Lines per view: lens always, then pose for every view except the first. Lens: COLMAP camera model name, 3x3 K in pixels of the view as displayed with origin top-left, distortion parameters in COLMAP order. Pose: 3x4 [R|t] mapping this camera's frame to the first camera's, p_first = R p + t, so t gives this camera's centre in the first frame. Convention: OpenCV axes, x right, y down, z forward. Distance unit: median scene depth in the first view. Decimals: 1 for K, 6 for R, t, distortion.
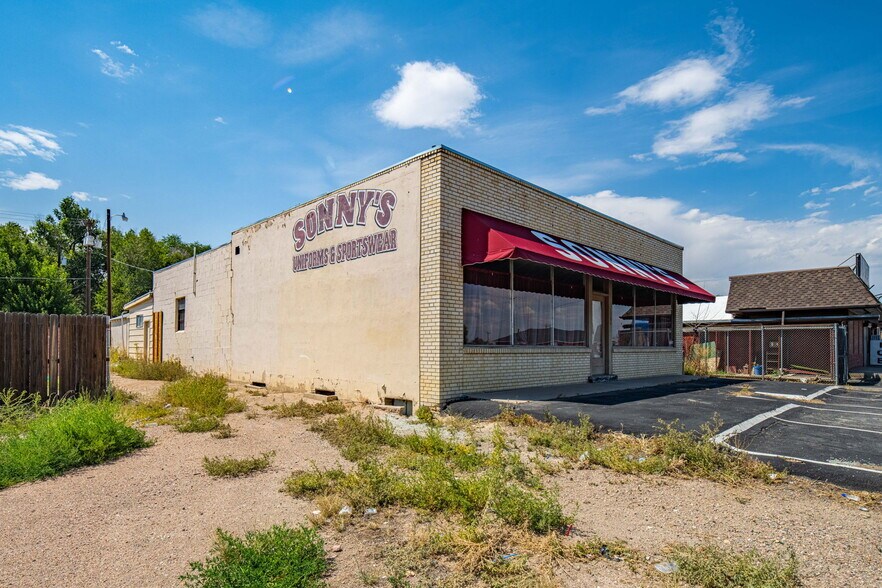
lens RADIAL K [[480.9, 0, 440.9], [0, 480.9, 346.2], [0, 0, 1]] dist [-0.004476, -0.002363]
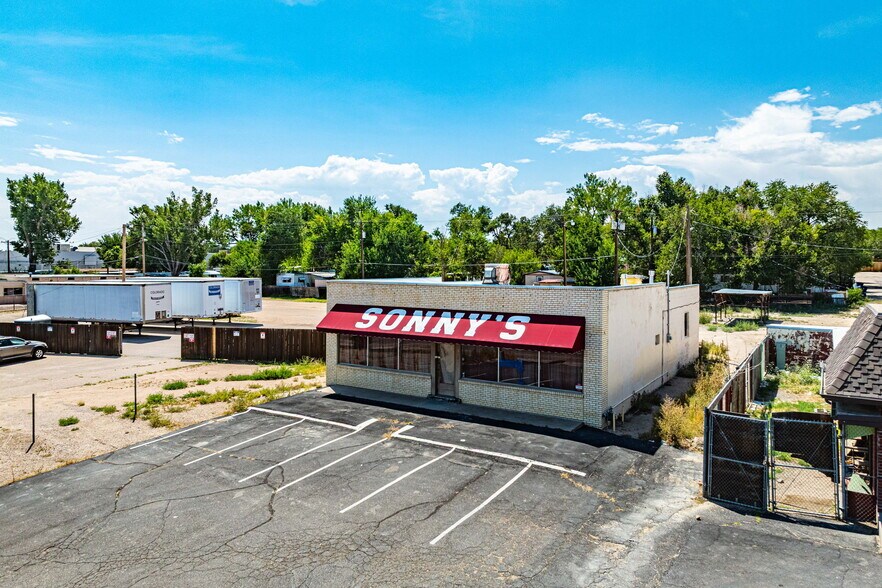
lens RADIAL K [[613.8, 0, 436.3], [0, 613.8, 259.6], [0, 0, 1]] dist [-0.006681, -0.005207]
pose [[0.216110, -0.006073, -0.976350, 1.535262], [-0.001384, 0.999978, -0.006526, -0.243208], [0.976368, 0.002761, 0.216097, 0.419571]]
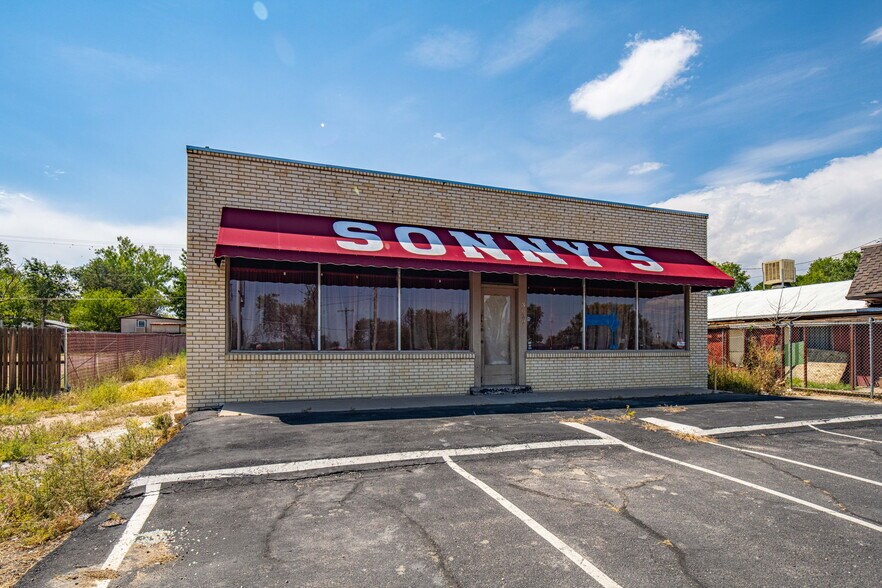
lens RADIAL K [[480.9, 0, 440.9], [0, 480.9, 346.2], [0, 0, 1]] dist [-0.004476, -0.002363]
pose [[0.910459, -0.002809, -0.413590, 0.419714], [0.003750, 0.999992, 0.001465, -0.006233], [0.413582, -0.002884, 0.910462, 0.157530]]
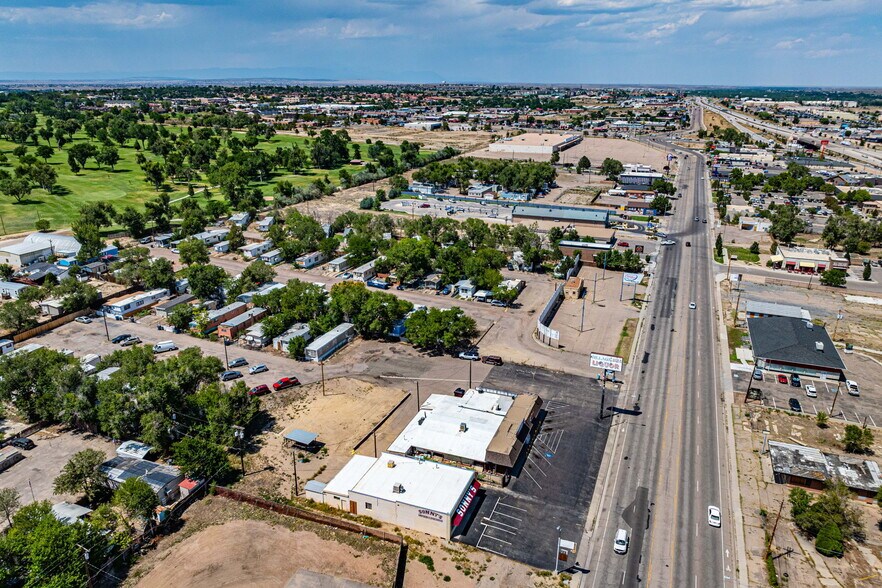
lens RADIAL K [[615.1, 0, 441.0], [0, 615.1, 294.0], [0, 0, 1]] dist [-0.006528, -0.015747]
pose [[0.917826, -0.127998, 0.375781, -1.825586], [-0.002395, 0.944792, 0.327663, -3.755755], [-0.396975, -0.301638, 0.866848, -3.523823]]
